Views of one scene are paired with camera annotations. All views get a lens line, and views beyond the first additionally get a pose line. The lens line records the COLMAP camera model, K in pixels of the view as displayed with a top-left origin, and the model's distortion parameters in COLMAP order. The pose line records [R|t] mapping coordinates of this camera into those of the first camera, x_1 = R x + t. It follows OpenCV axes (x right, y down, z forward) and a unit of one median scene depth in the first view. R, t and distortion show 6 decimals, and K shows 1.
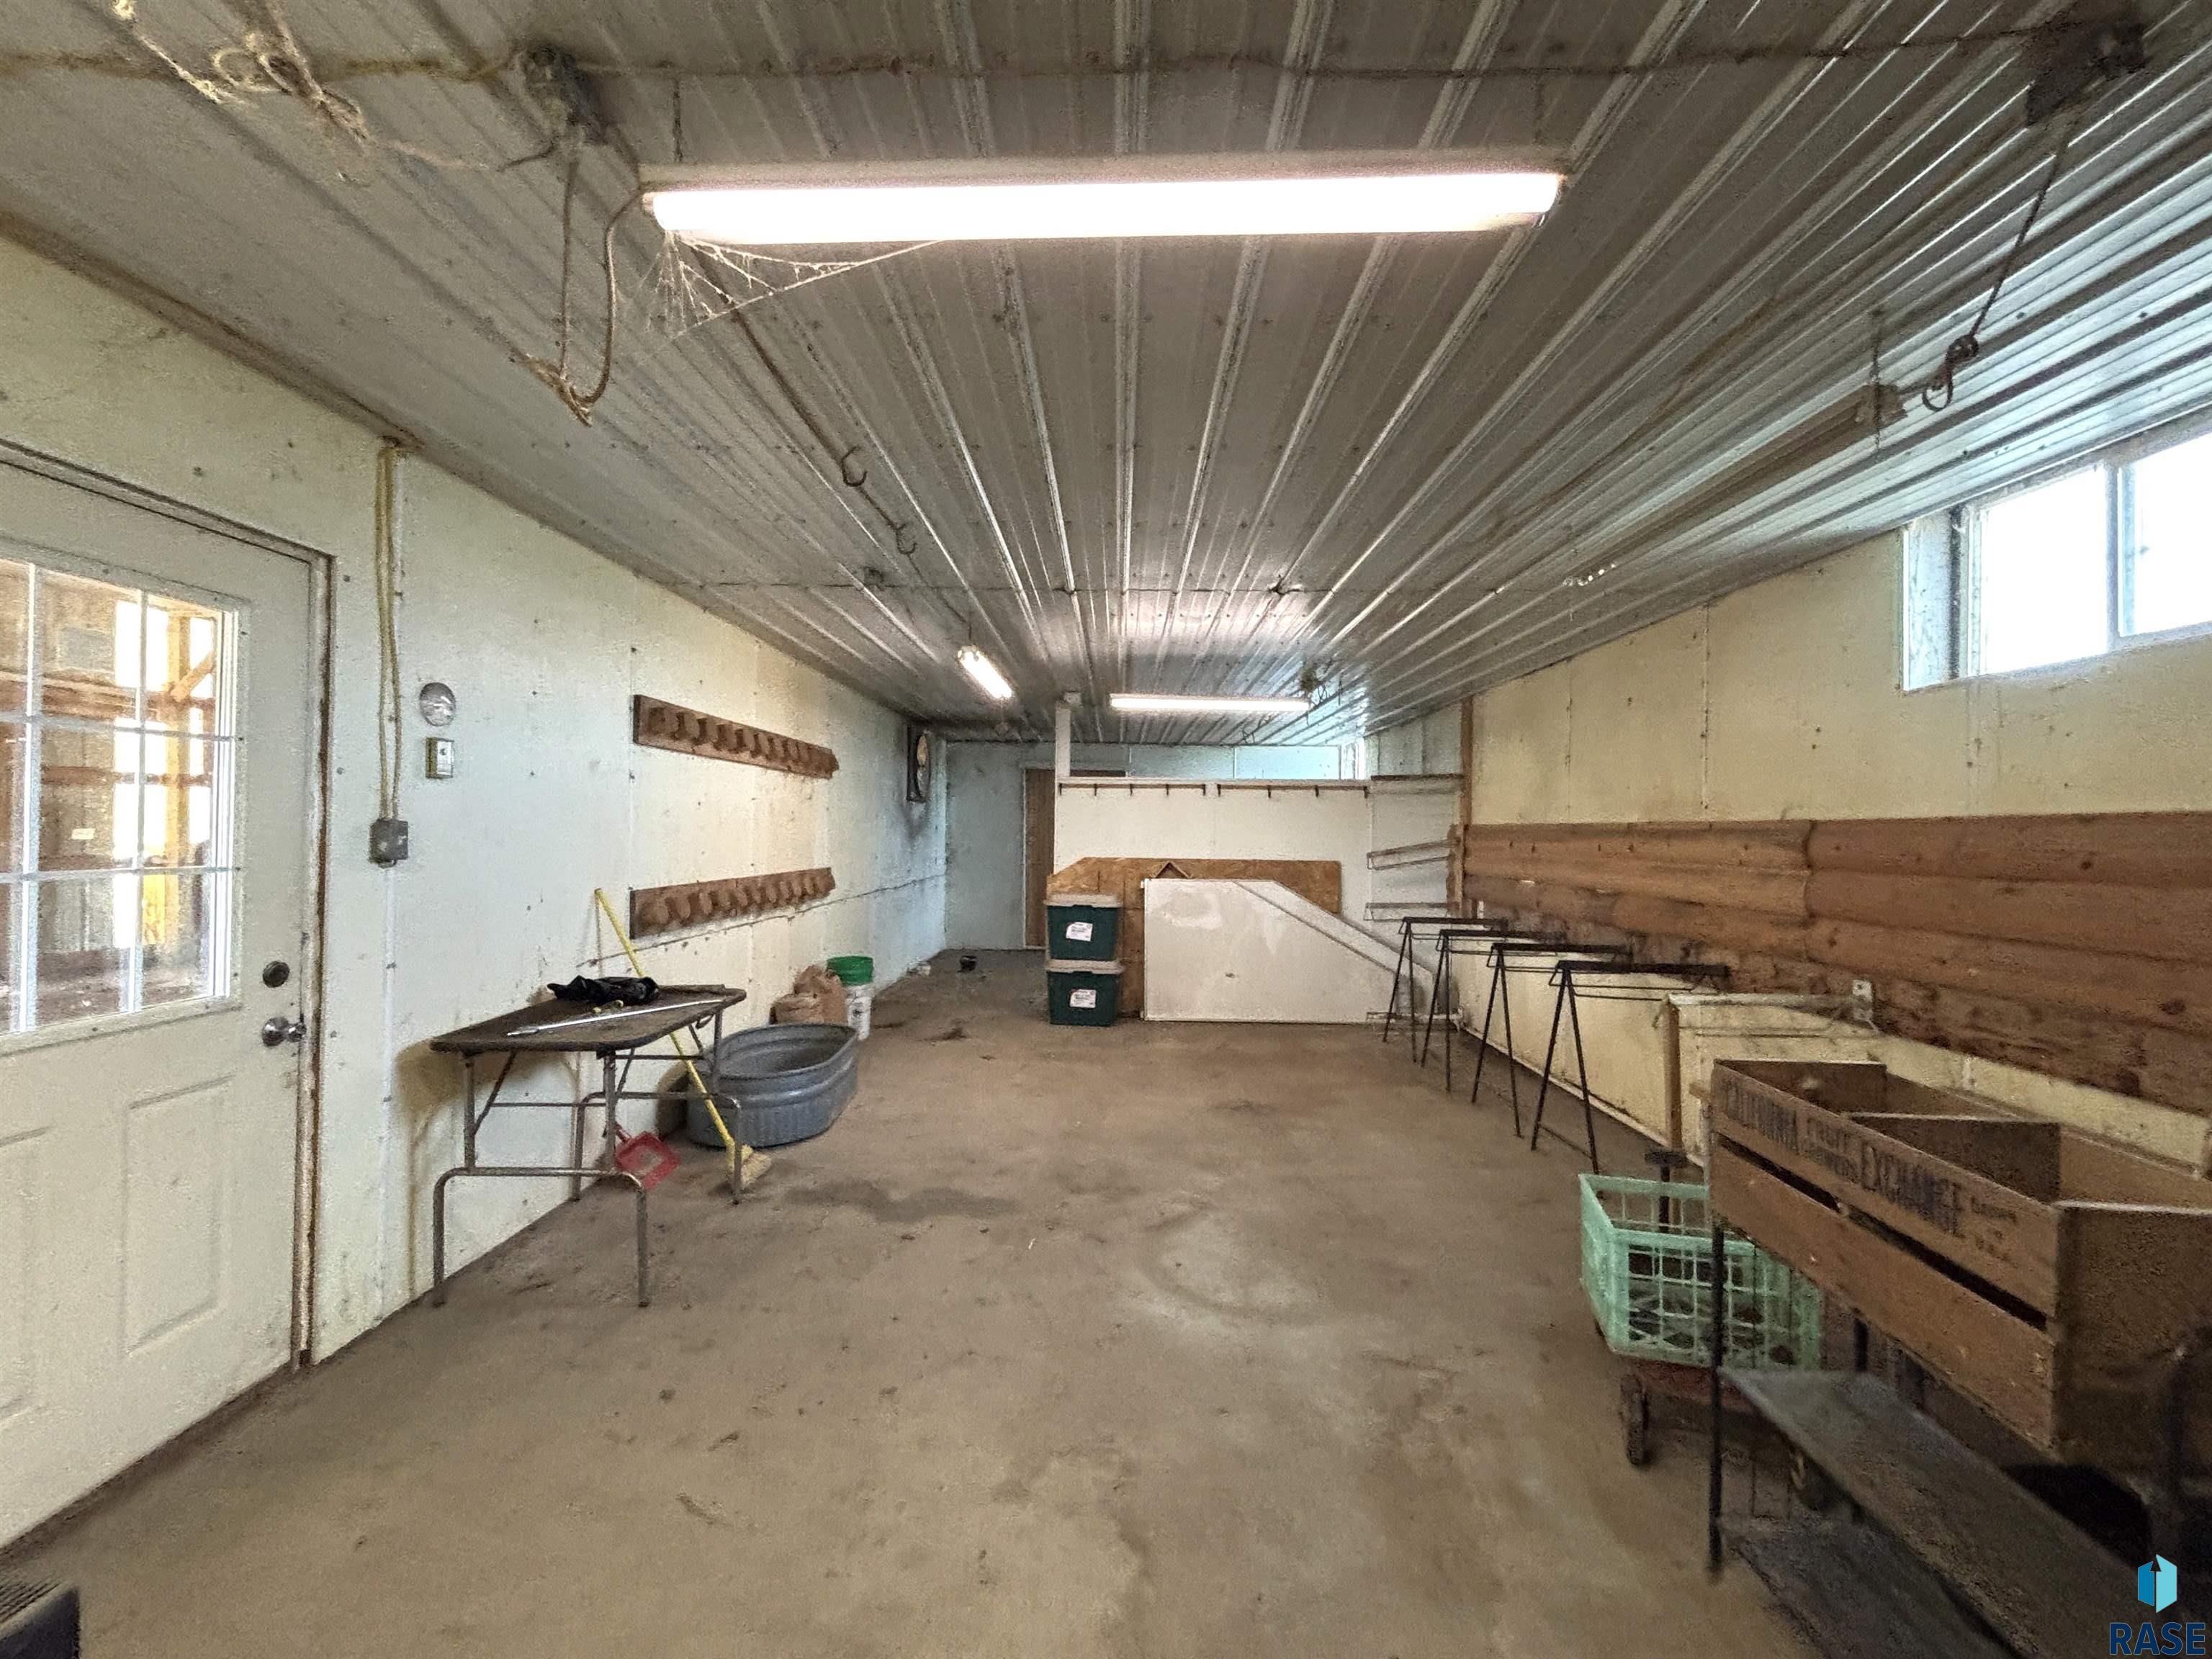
lens RADIAL K [[886.7, 0, 1106.2], [0, 886.7, 826.7], [0, 0, 1]] dist [0.000874, 0.000125]
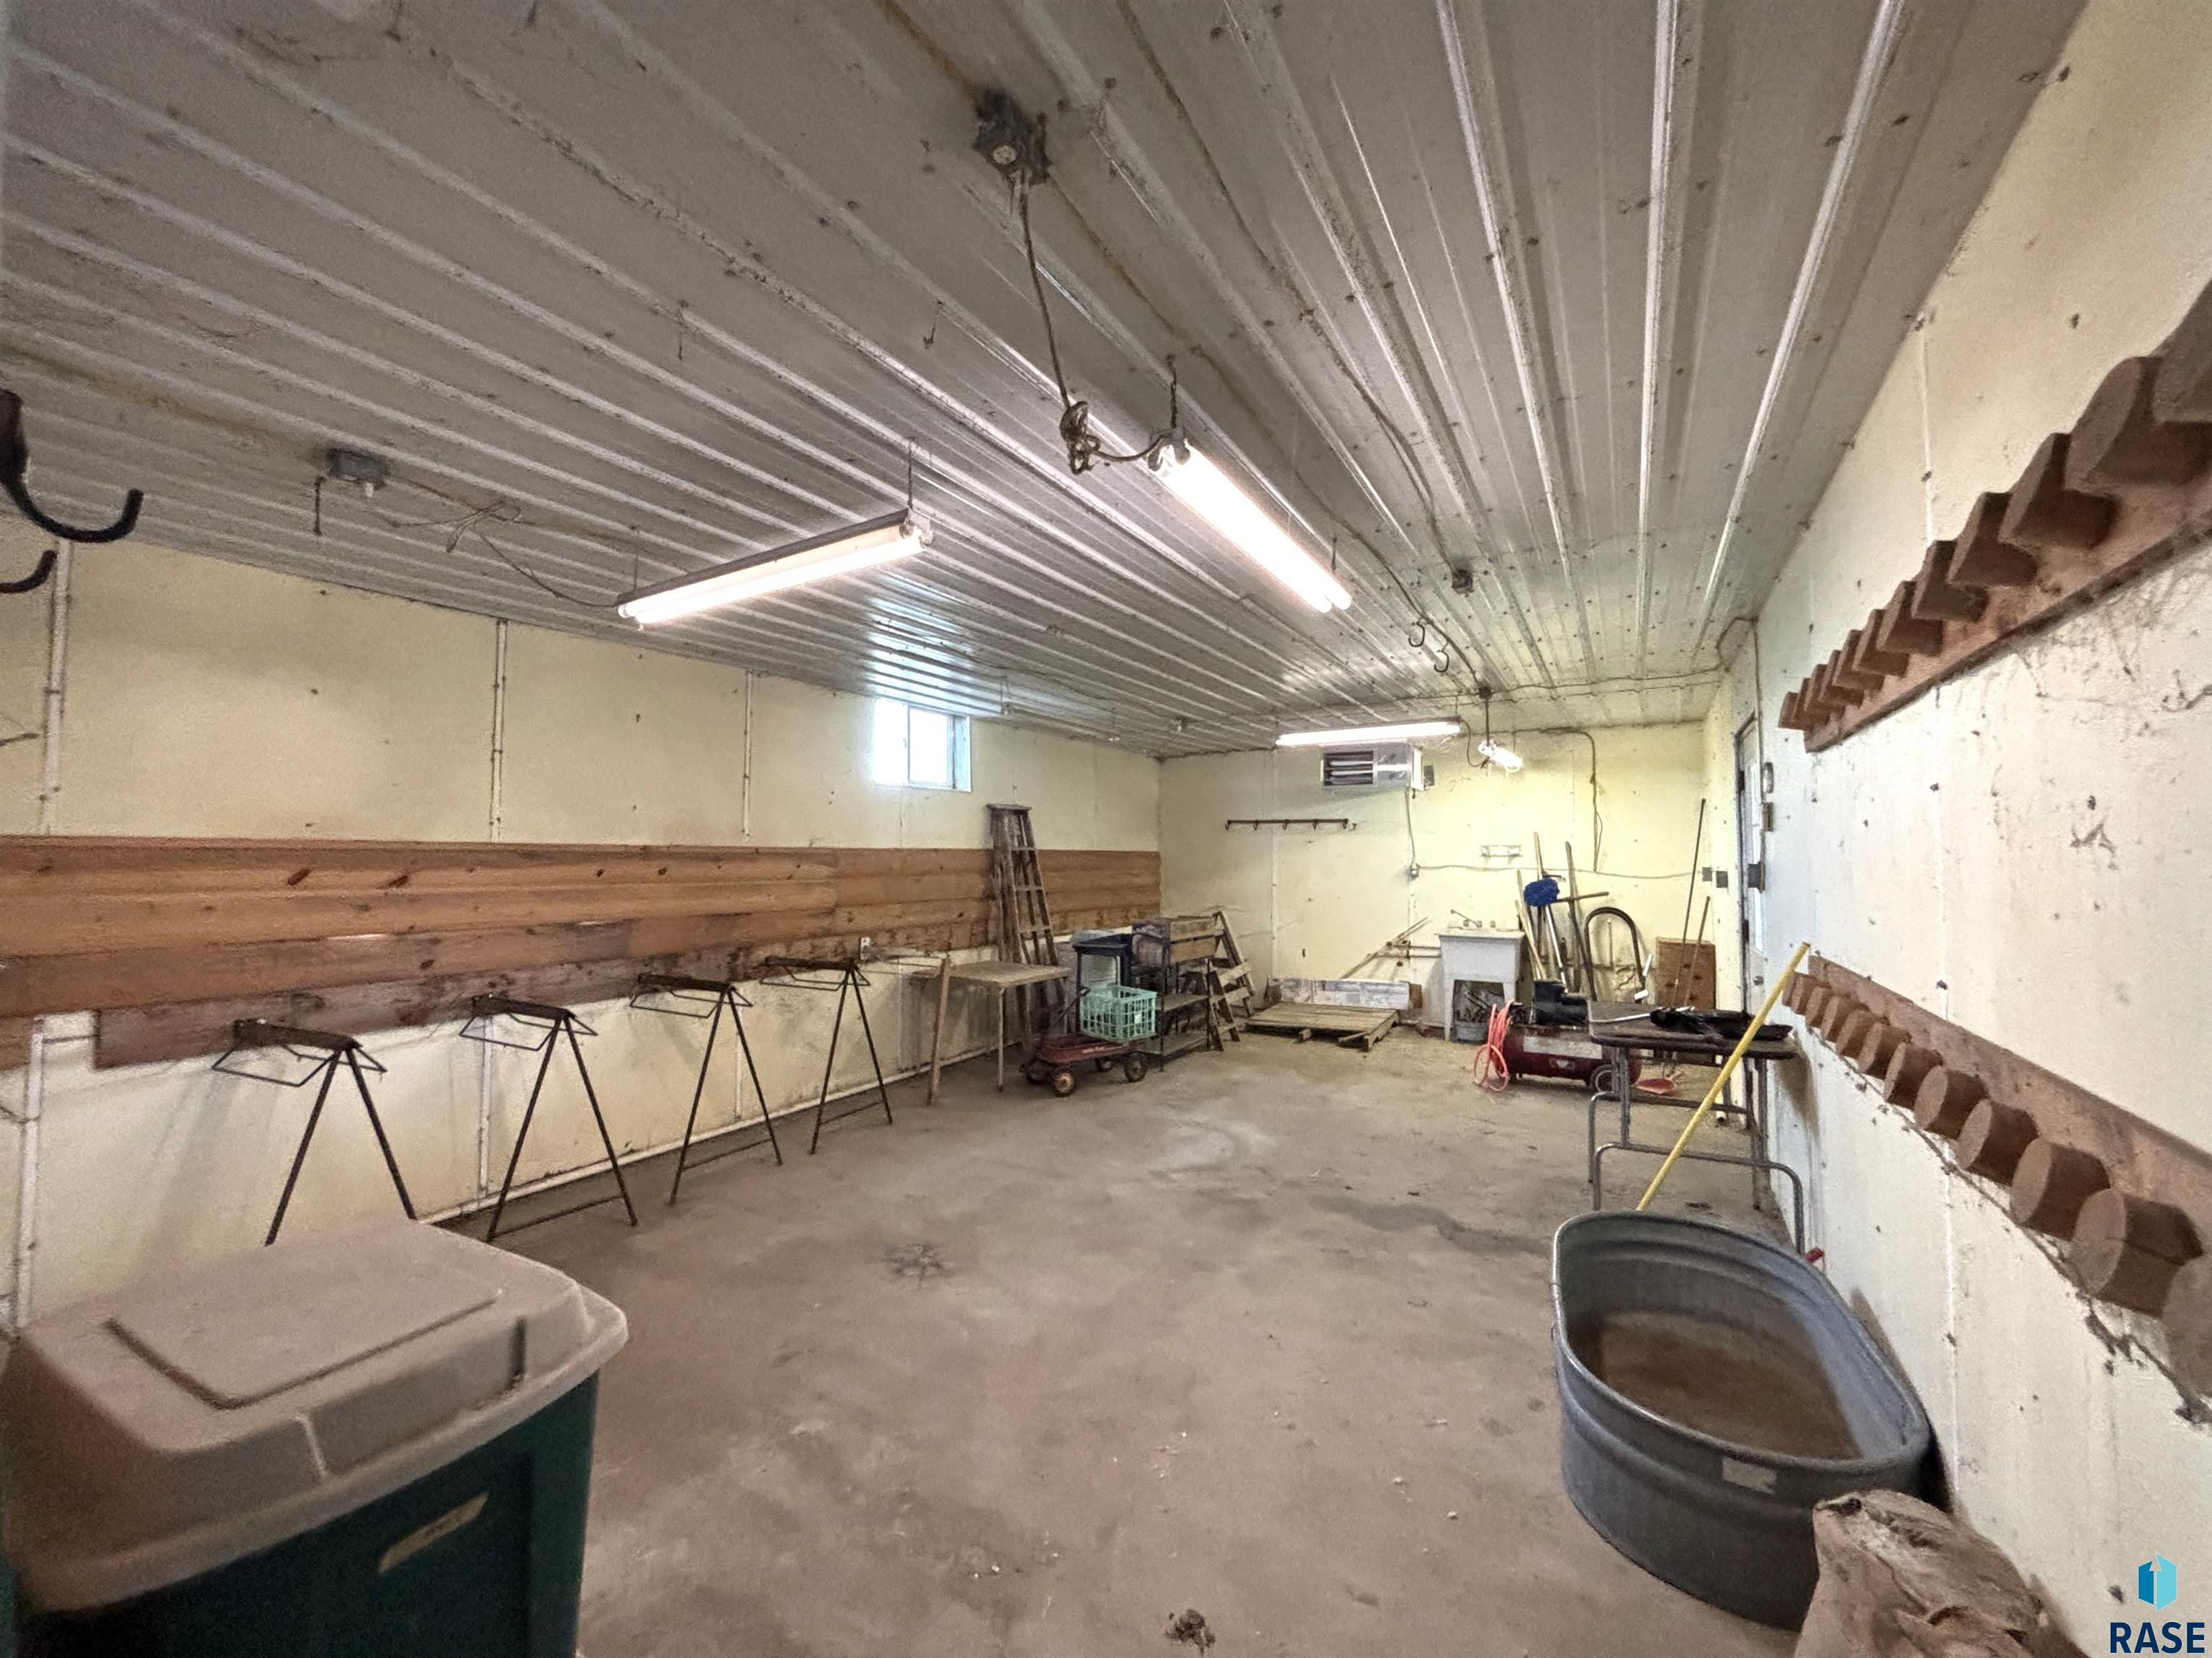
lens RADIAL K [[886.7, 0, 1110.3], [0, 886.7, 819.1], [0, 0, 1]] dist [0.000874, 0.000125]
pose [[-0.874221, 0.008369, 0.485456, -0.401814], [-0.013140, 0.999077, -0.040886, 0.000019], [-0.485350, -0.042123, -0.873305, 2.019215]]
